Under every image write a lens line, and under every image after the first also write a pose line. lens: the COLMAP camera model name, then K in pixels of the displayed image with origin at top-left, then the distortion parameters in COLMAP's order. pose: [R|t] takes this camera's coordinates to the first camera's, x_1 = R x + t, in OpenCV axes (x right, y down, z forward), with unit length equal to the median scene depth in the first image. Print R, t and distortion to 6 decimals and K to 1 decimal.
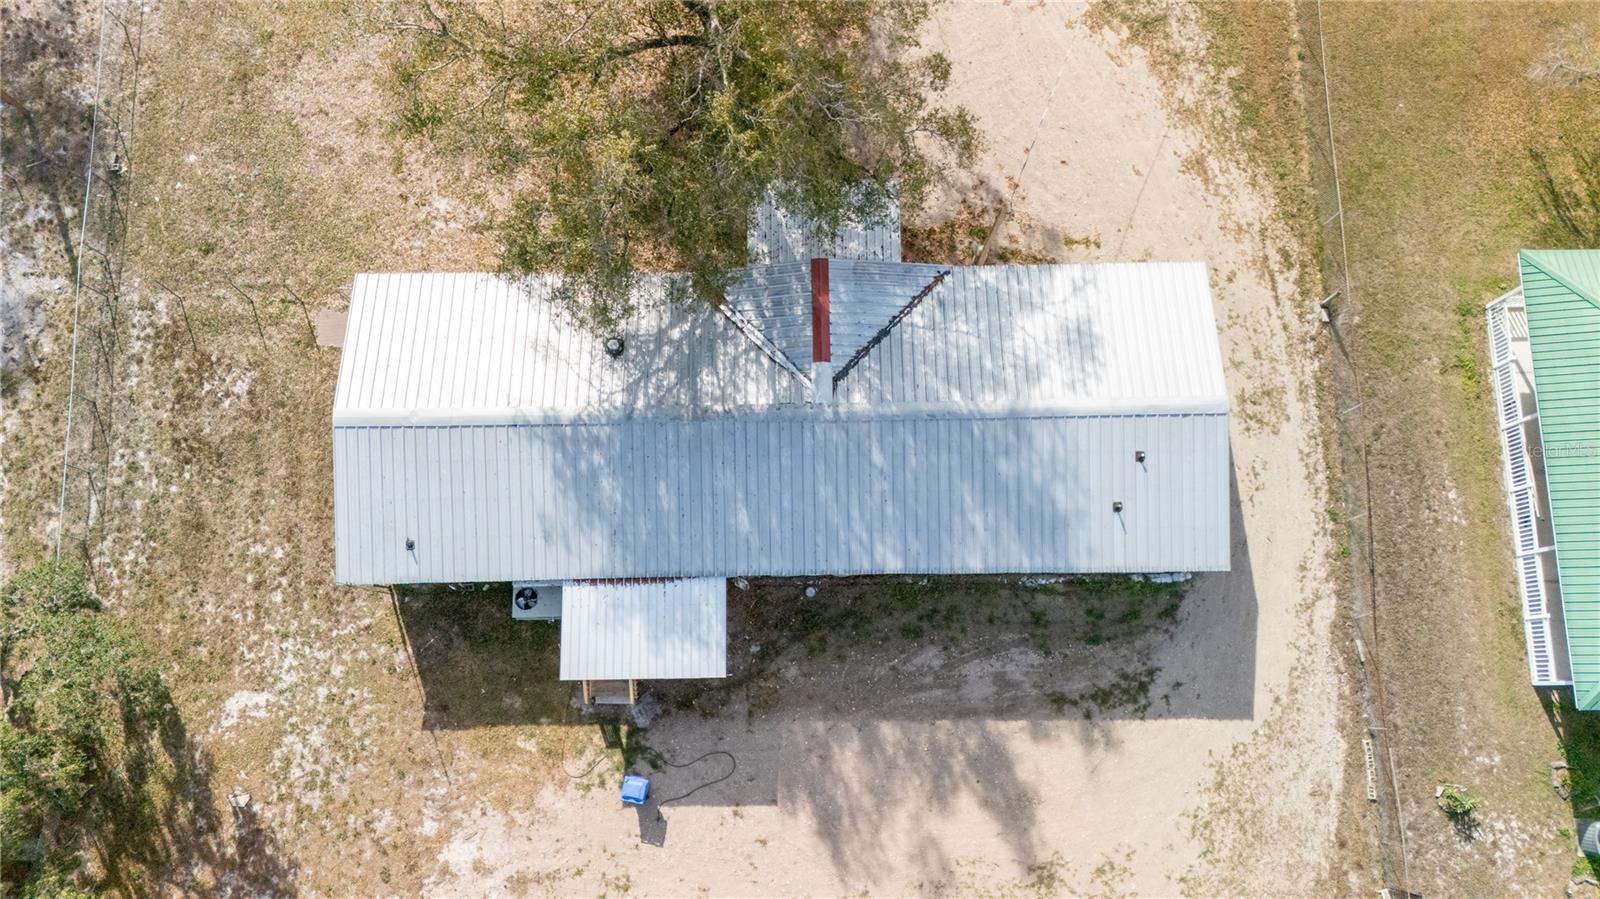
lens RADIAL K [[1105.5, 0, 778.9], [0, 1105.5, 498.4], [0, 0, 1]] dist [0.062832, -0.001297]
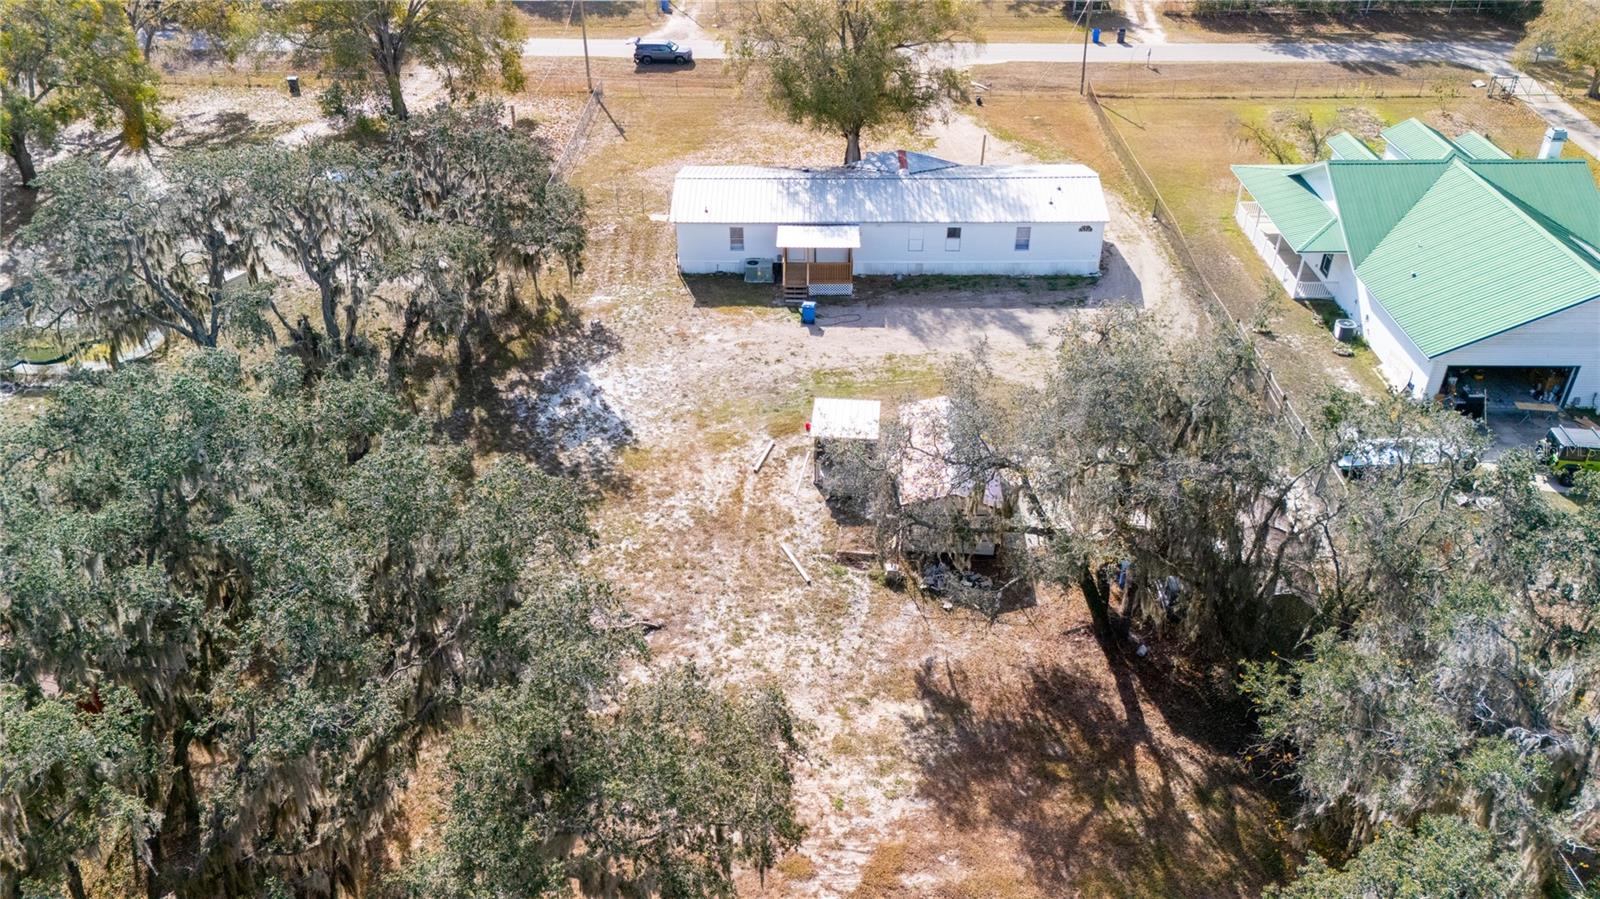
lens RADIAL K [[1179.1, 0, 800.0], [0, 1179.1, 449.5], [0, 0, 1]] dist [0.050691, -0.006054]
pose [[0.999487, 0.013924, -0.028845, -0.084022], [-0.030323, 0.701421, -0.712102, 1.771261], [0.010317, 0.712611, 0.701483, -0.199385]]
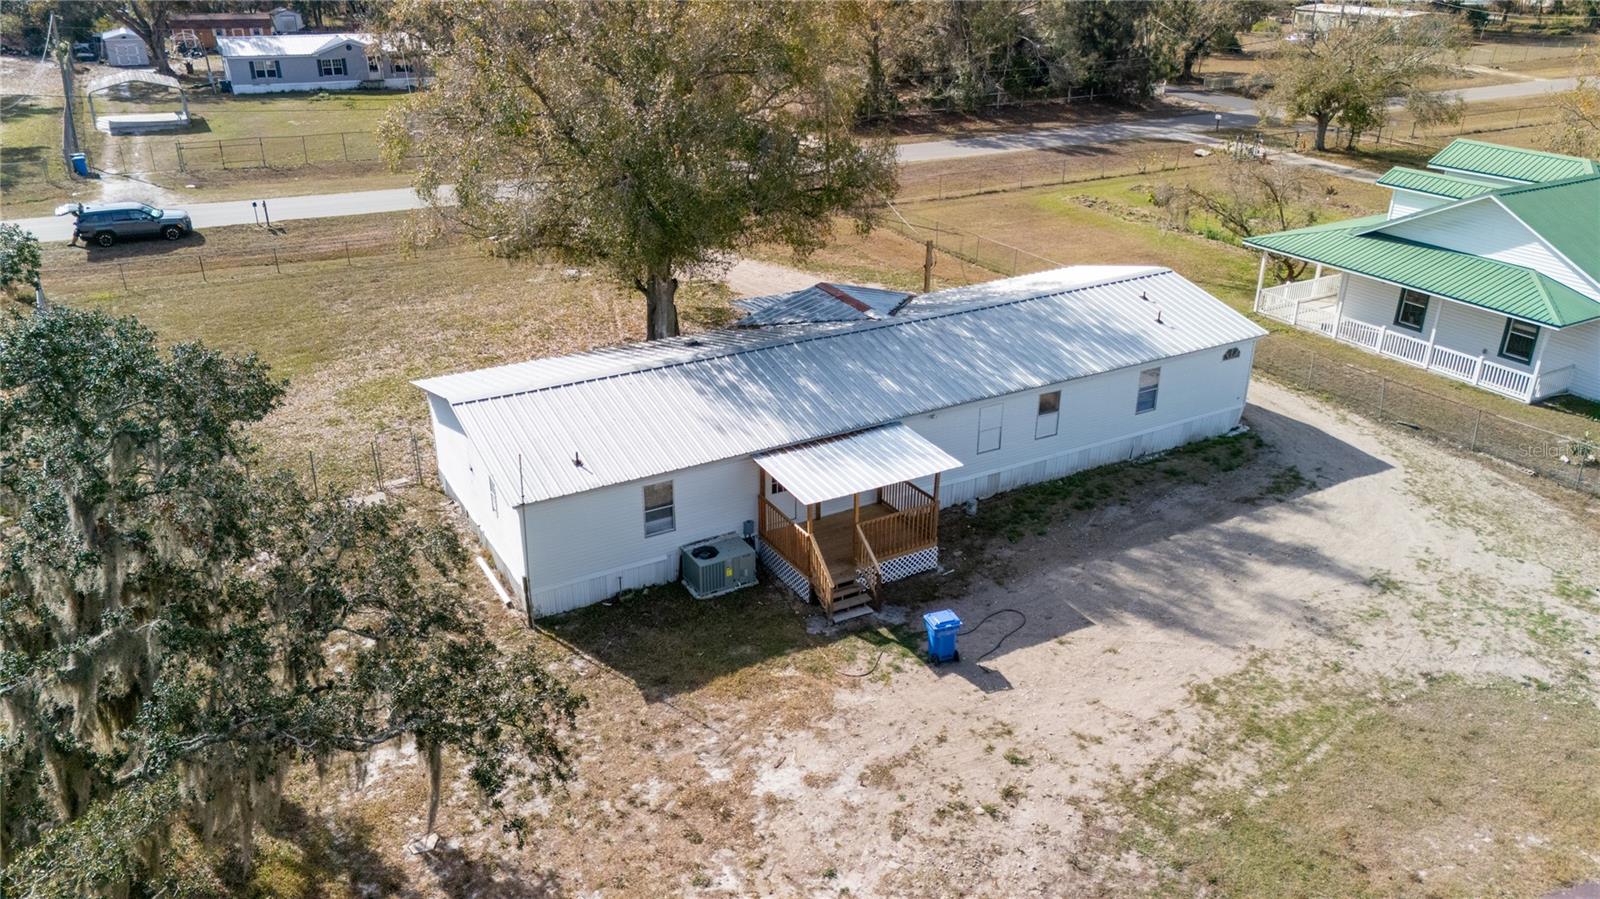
lens RADIAL K [[1179.1, 0, 800.0], [0, 1179.1, 449.5], [0, 0, 1]] dist [0.050691, -0.006054]
pose [[0.876234, -0.193396, 0.441375, -0.544184], [0.471321, 0.534694, -0.701398, 0.708964], [-0.100353, 0.822618, 0.559668, 0.432480]]
